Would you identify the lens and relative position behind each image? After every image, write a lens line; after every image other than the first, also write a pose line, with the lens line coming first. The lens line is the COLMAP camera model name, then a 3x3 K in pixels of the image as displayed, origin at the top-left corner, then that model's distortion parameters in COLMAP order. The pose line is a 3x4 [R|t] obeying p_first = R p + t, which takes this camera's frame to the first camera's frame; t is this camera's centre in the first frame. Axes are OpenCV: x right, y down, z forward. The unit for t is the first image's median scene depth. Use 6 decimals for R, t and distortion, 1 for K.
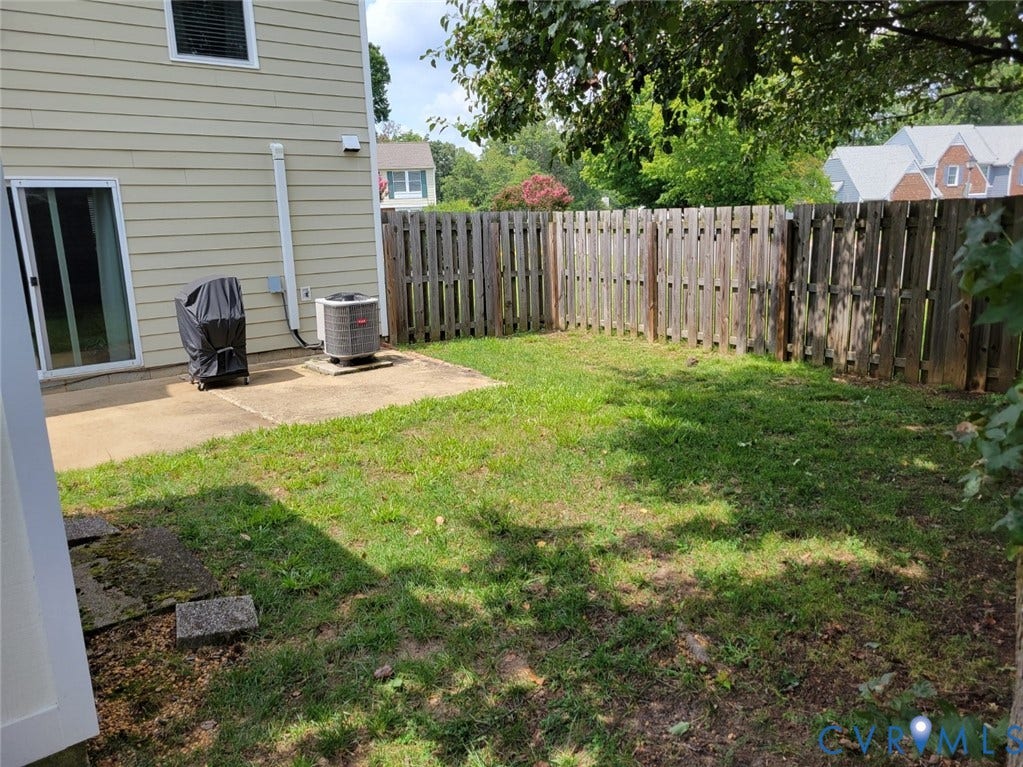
lens RADIAL K [[767.4, 0, 511.5], [0, 767.4, 383.5], [0, 0, 1]] dist [0.031391, -0.008278]
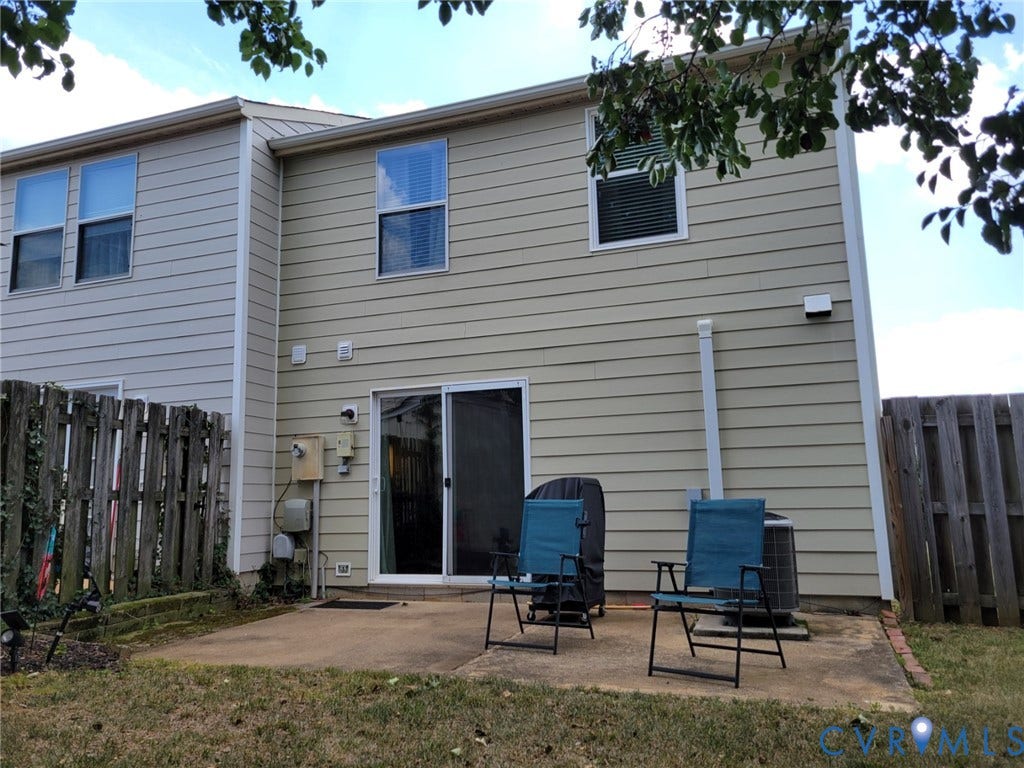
lens RADIAL K [[768.1, 0, 512.0], [0, 768.1, 384.0], [0, 0, 1]] dist [0.031391, -0.008278]
pose [[0.509002, -0.118087, -0.852627, 0.261666], [-0.190105, 0.950663, -0.245154, -0.021035], [0.839510, 0.286873, 0.461440, 0.506915]]
